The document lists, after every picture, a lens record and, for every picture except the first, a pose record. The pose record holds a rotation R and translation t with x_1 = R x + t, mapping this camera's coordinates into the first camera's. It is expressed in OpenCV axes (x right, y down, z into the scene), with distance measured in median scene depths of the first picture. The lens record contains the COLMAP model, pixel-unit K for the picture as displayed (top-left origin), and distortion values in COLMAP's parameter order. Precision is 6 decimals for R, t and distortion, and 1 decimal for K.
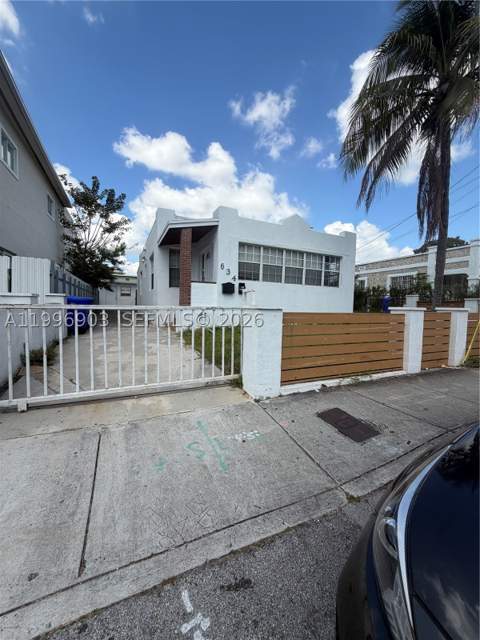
lens RADIAL K [[256.0, 0, 240.8], [0, 256.0, 318.8], [0, 0, 1]] dist [0.000599, -0.000063]
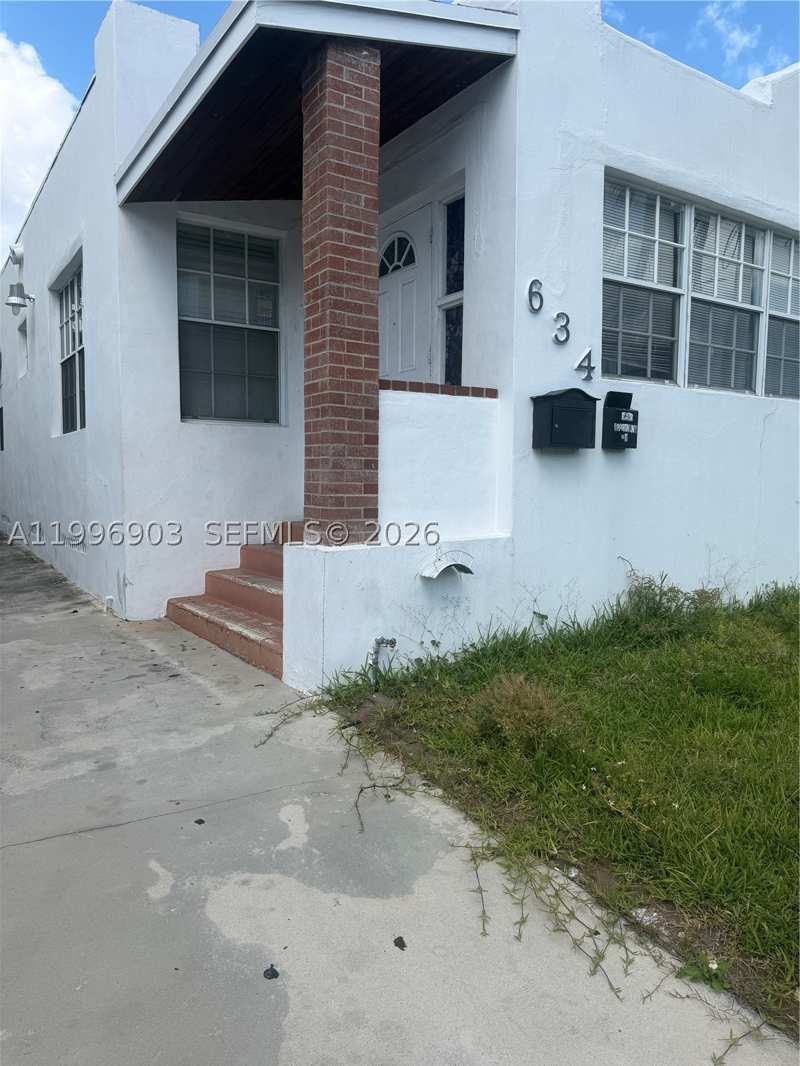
lens RADIAL K [[746.5, 0, 399.4], [0, 746.5, 536.6], [0, 0, 1]] dist [0.013423, 0.002911]
pose [[0.990719, -0.031491, 0.132228, -0.233501], [0.026640, 0.998911, 0.038299, -0.061001], [-0.133290, -0.034421, 0.990479, 0.479848]]
